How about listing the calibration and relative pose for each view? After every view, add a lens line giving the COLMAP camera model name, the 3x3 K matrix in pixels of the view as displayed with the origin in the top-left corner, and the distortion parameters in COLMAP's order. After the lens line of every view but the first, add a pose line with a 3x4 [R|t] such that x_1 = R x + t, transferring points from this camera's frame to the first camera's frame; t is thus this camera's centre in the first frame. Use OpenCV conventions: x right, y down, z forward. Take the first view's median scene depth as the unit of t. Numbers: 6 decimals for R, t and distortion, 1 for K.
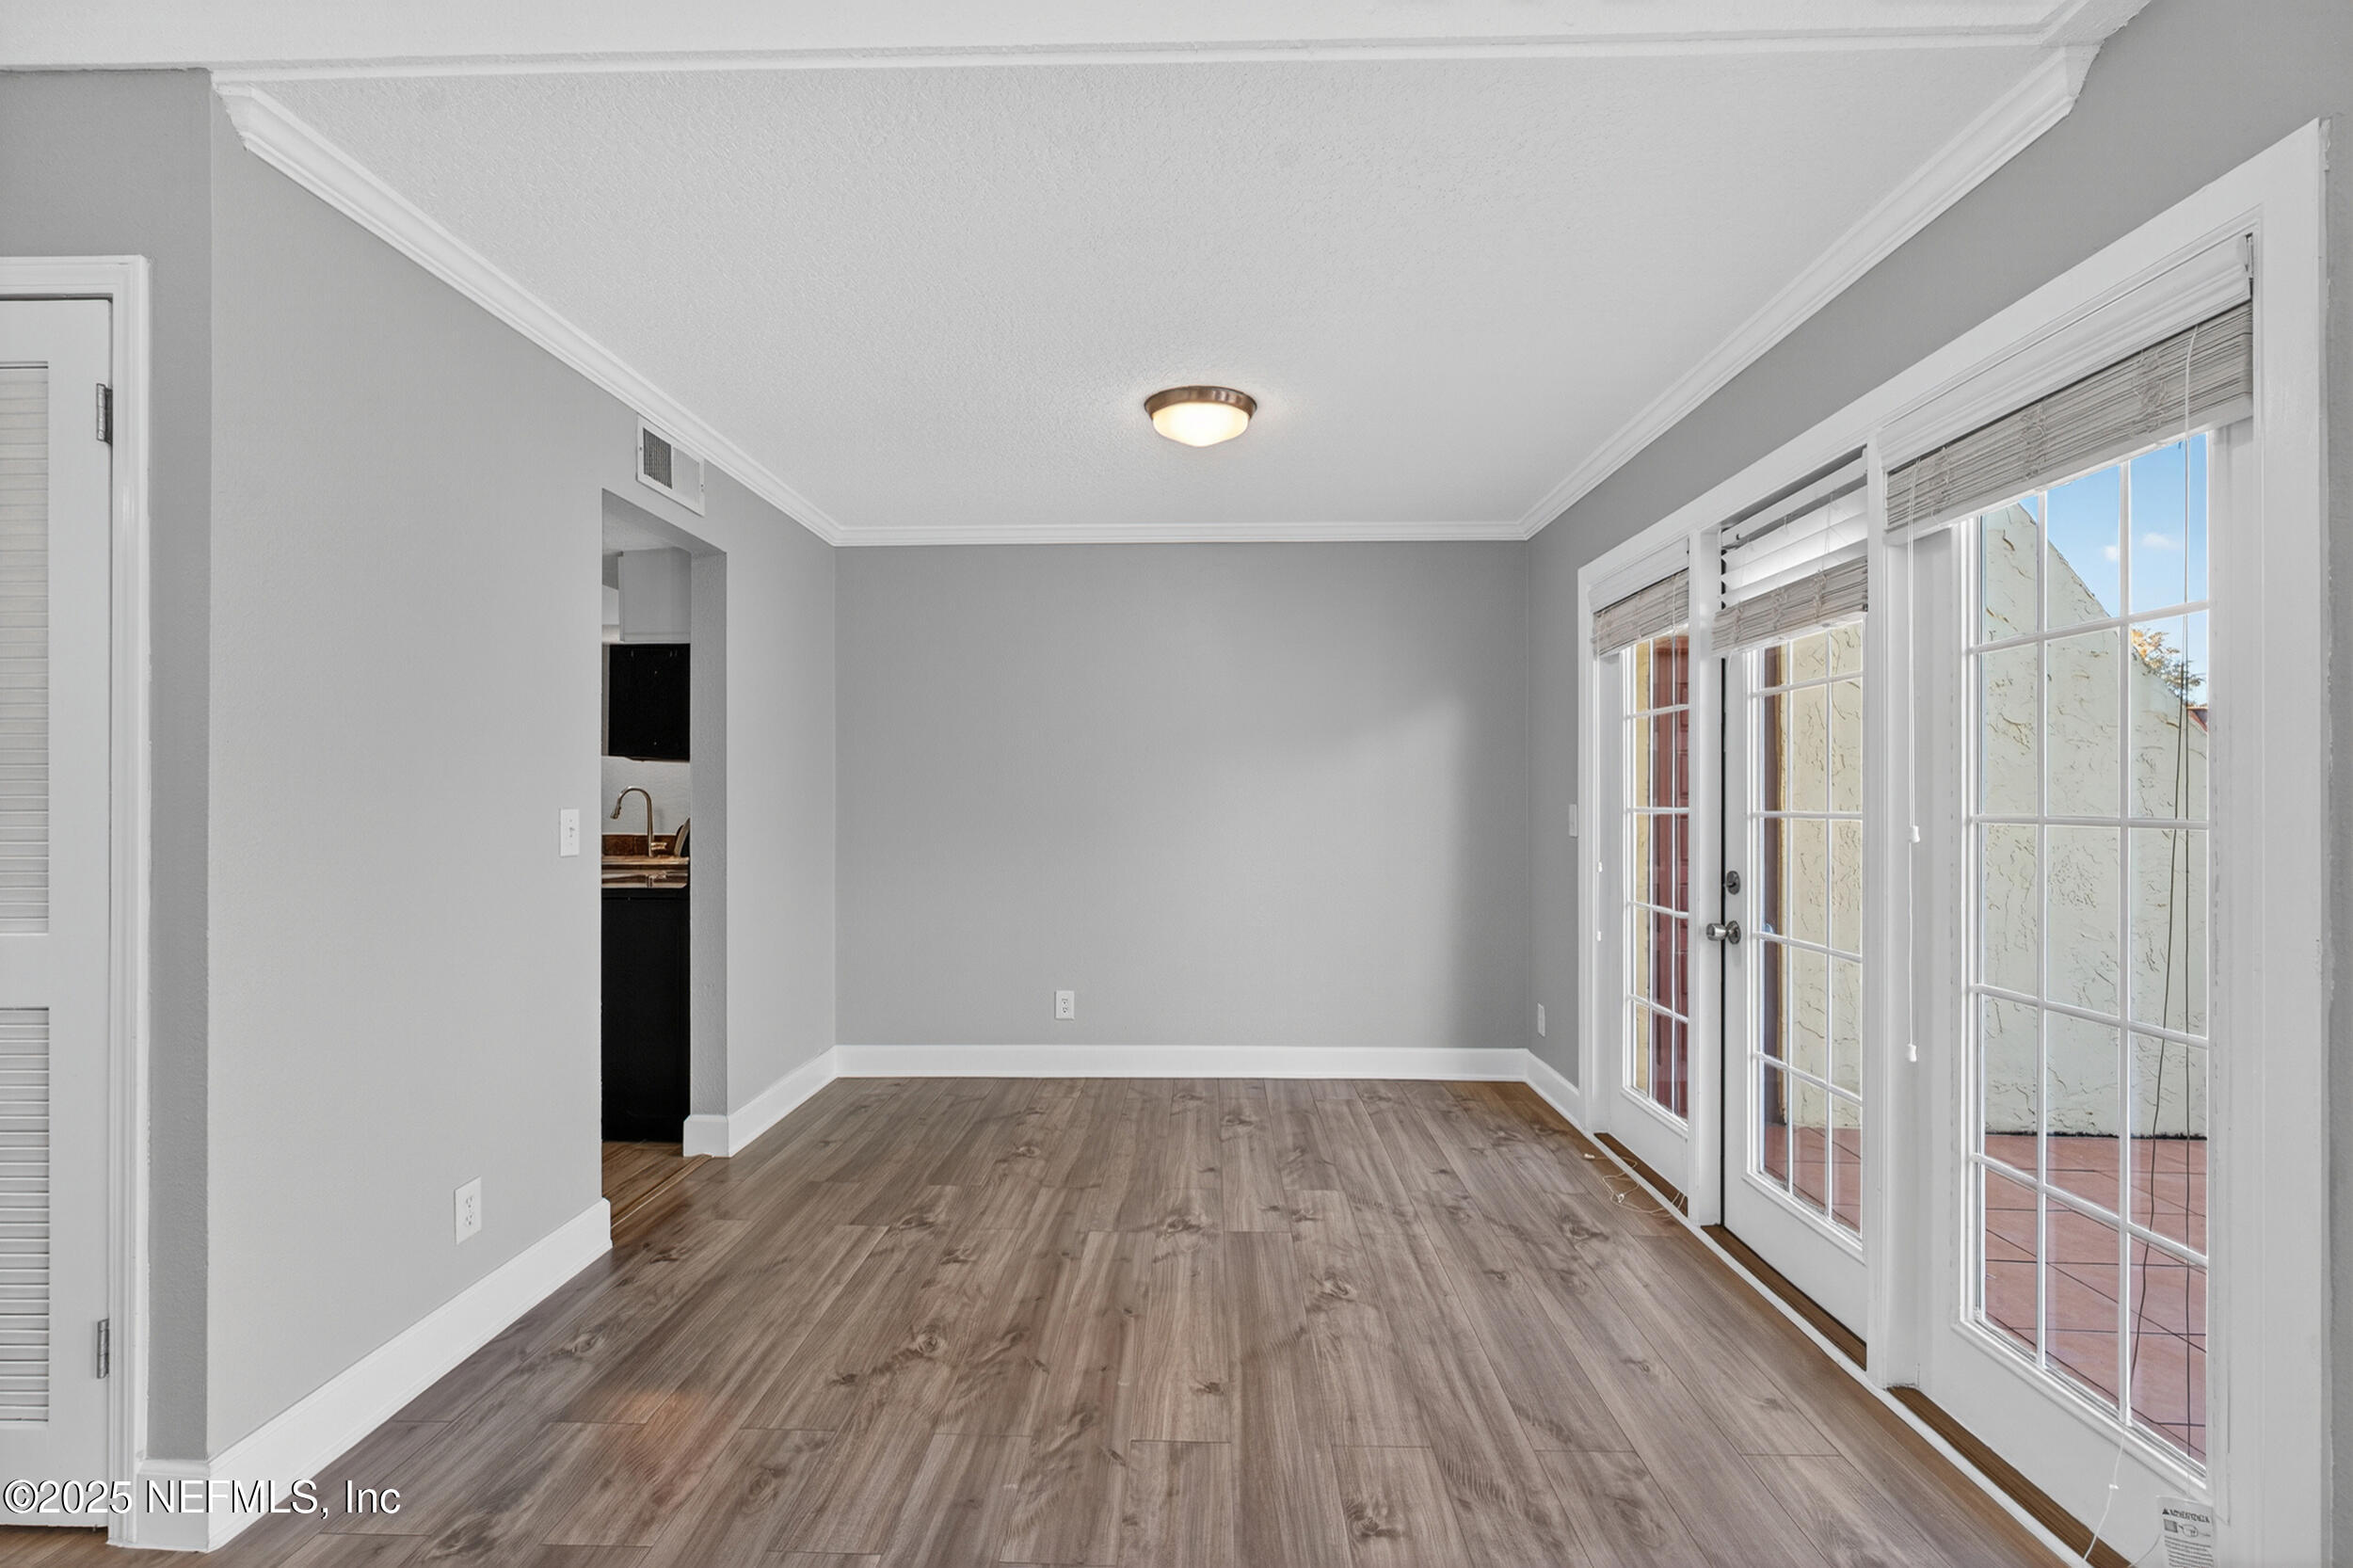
lens RADIAL K [[1057.7, 0, 1176.9], [0, 1057.7, 795.6], [0, 0, 1]] dist [-0.005932, 0.001803]
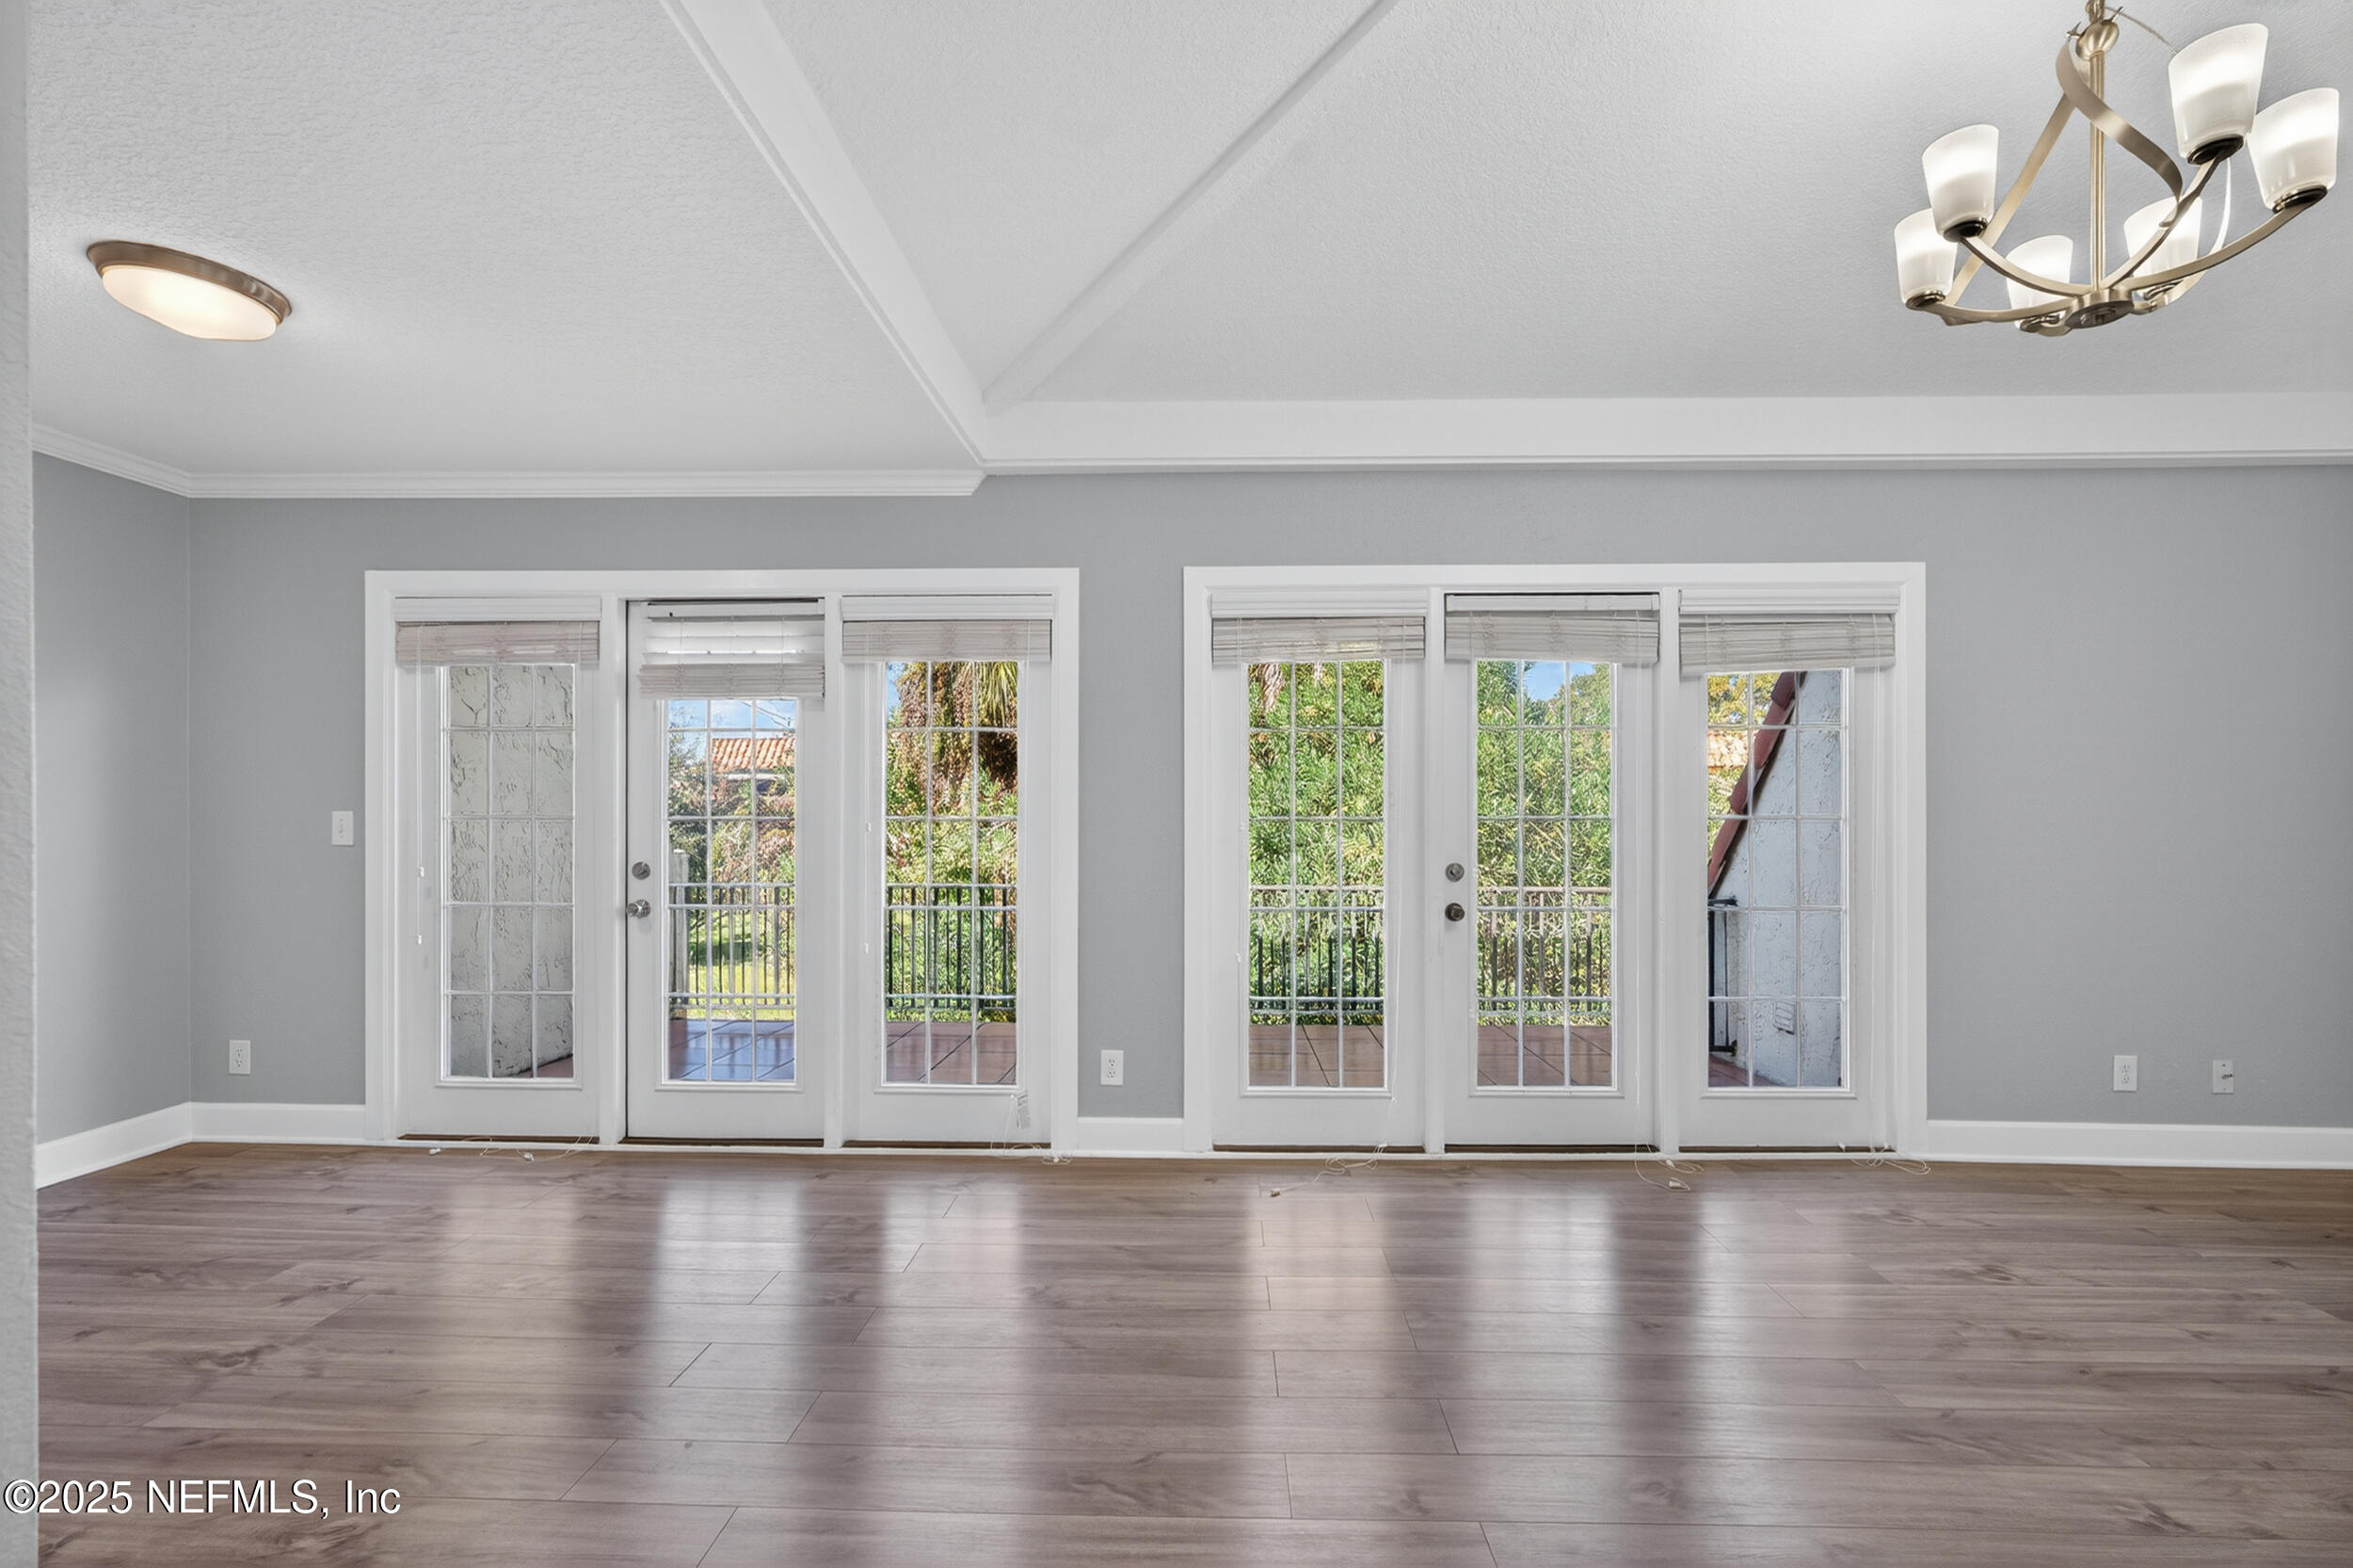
lens RADIAL K [[1057.7, 0, 1180.8], [0, 1057.7, 818.6], [0, 0, 1]] dist [-0.005932, 0.001803]
pose [[0.000655, -0.007571, 0.999971, -0.862827], [-0.005691, 0.999955, 0.007575, 0.003065], [-0.999984, -0.005695, 0.000612, 0.354444]]
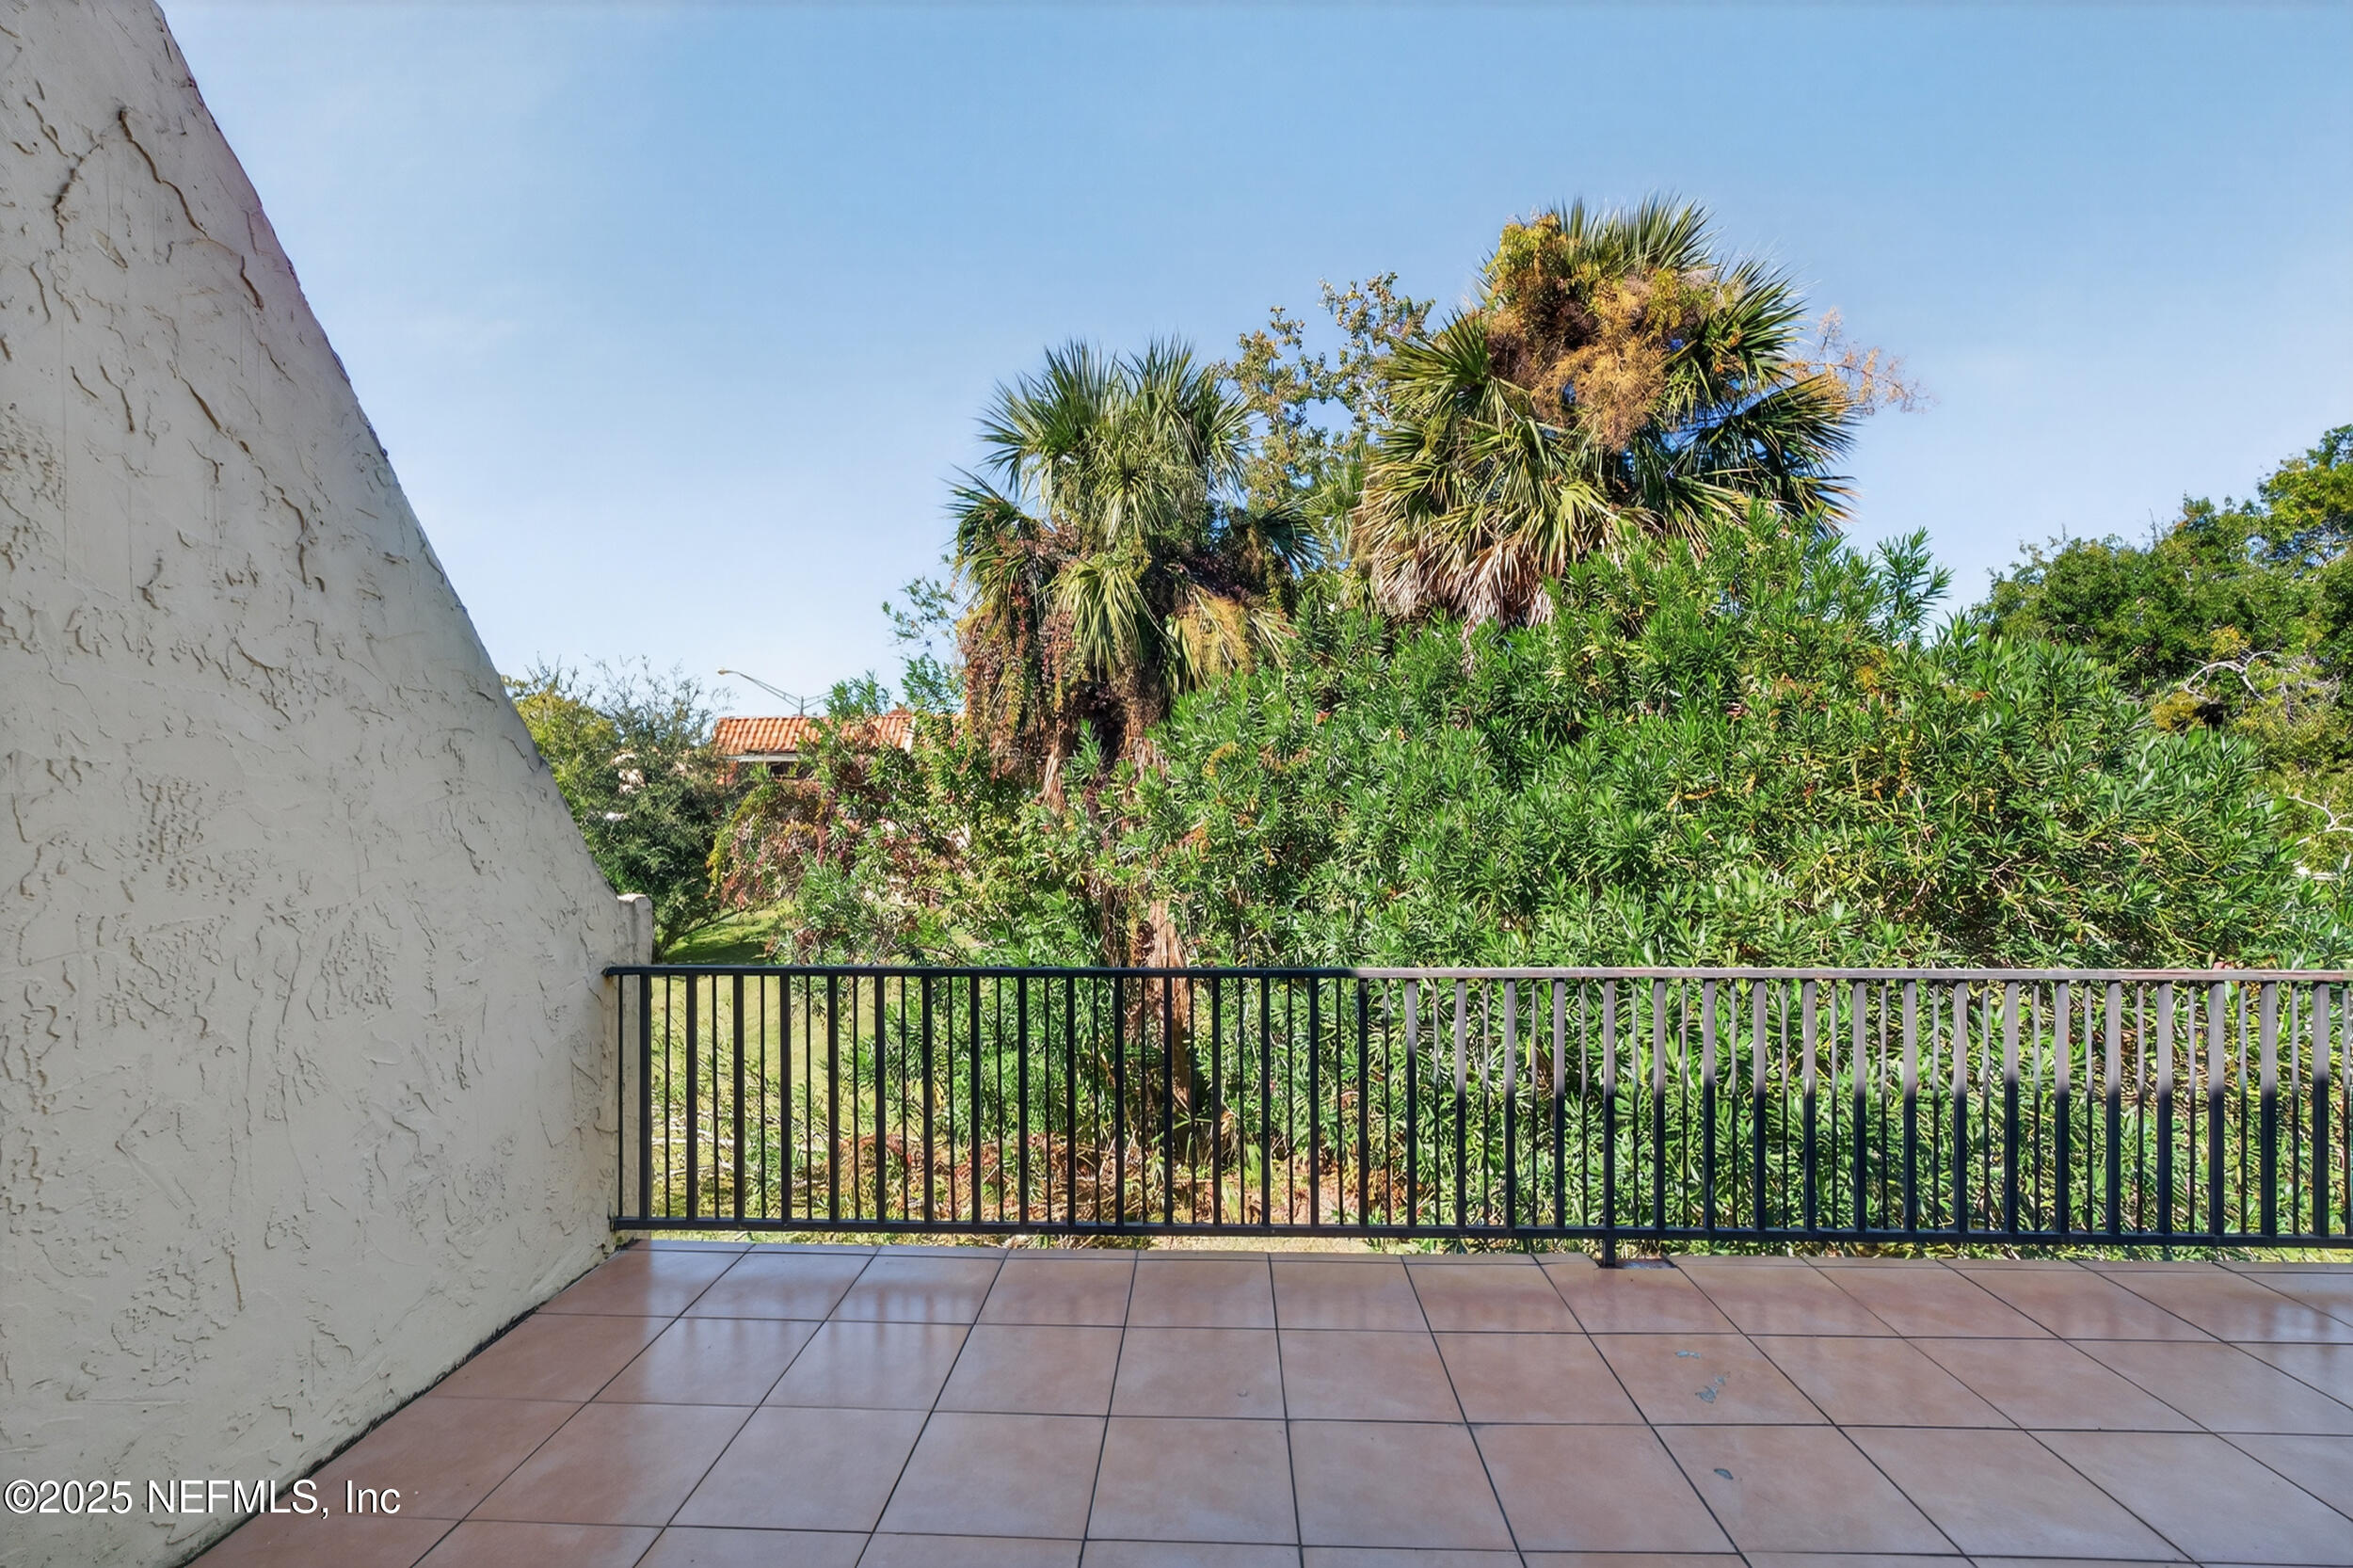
lens RADIAL K [[1057.7, 0, 1182.1], [0, 1057.7, 793.2], [0, 0, 1]] dist [-0.005932, 0.001803]
pose [[0.007036, -0.001728, 0.999974, 0.508946], [0.001186, 0.999998, 0.001720, -0.015236], [-0.999975, 0.001174, 0.007038, 0.940466]]
